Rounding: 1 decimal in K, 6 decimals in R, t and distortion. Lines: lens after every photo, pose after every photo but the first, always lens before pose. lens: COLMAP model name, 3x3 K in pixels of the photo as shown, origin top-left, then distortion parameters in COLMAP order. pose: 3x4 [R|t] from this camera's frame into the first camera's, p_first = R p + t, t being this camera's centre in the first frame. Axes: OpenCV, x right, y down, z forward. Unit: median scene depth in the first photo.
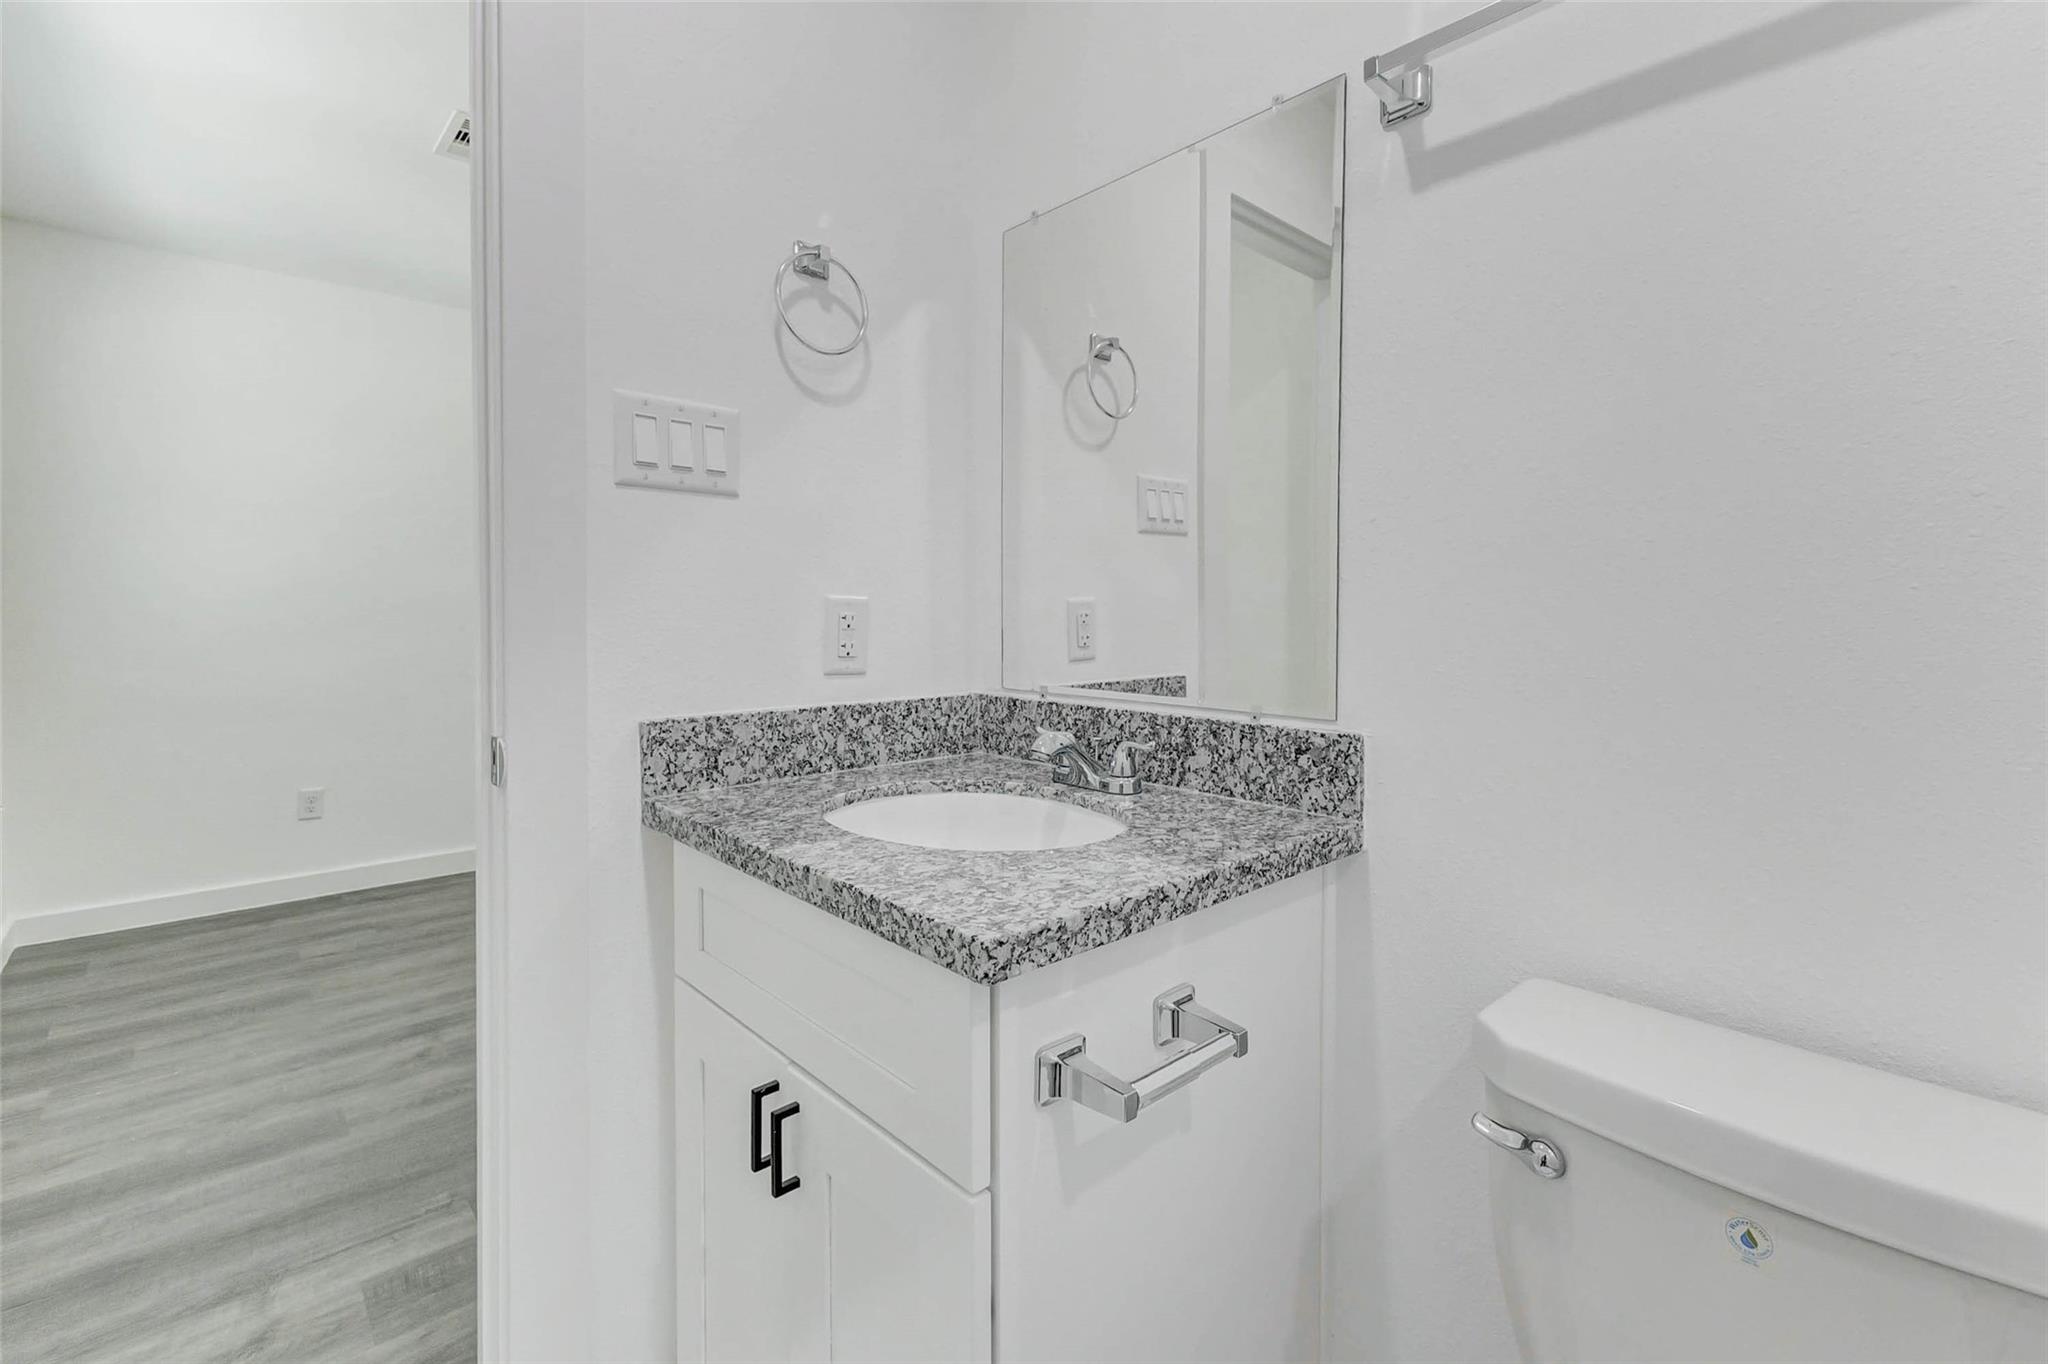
lens RADIAL K [[900.2, 0, 1027.0], [0, 900.2, 641.8], [0, 0, 1]] dist [0.002129, -0.000047]
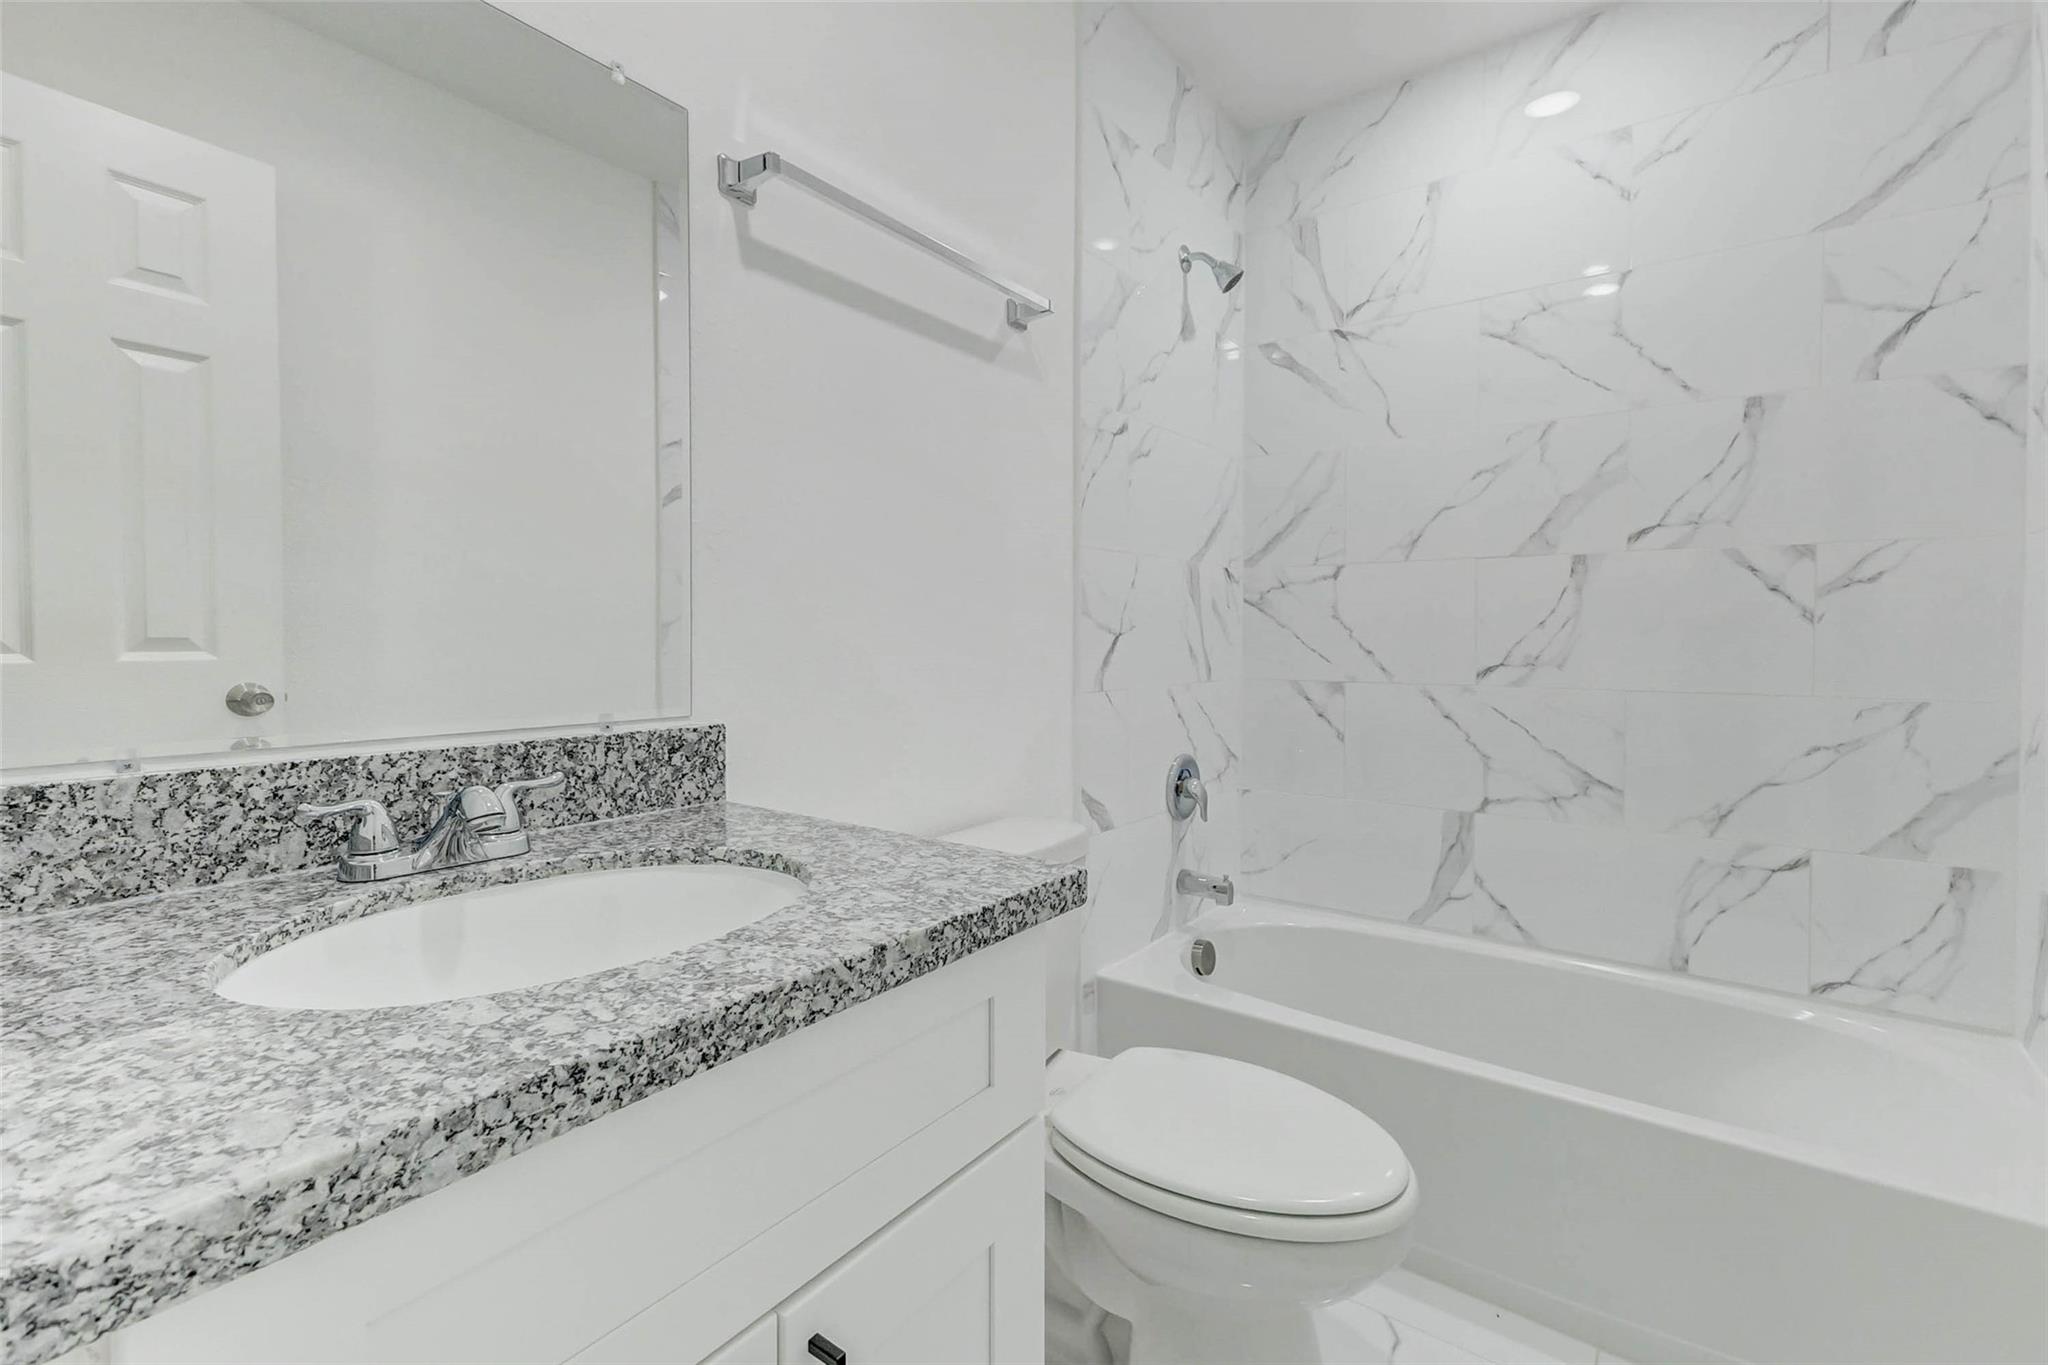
lens RADIAL K [[902.8, 0, 1036.1], [0, 902.8, 670.8], [0, 0, 1]] dist [0.006412, -0.000521]
pose [[-0.191106, -0.040369, 0.980739, -0.764400], [0.030485, 0.998428, 0.047038, -0.003106], [-0.981096, 0.038887, -0.189575, 0.783692]]
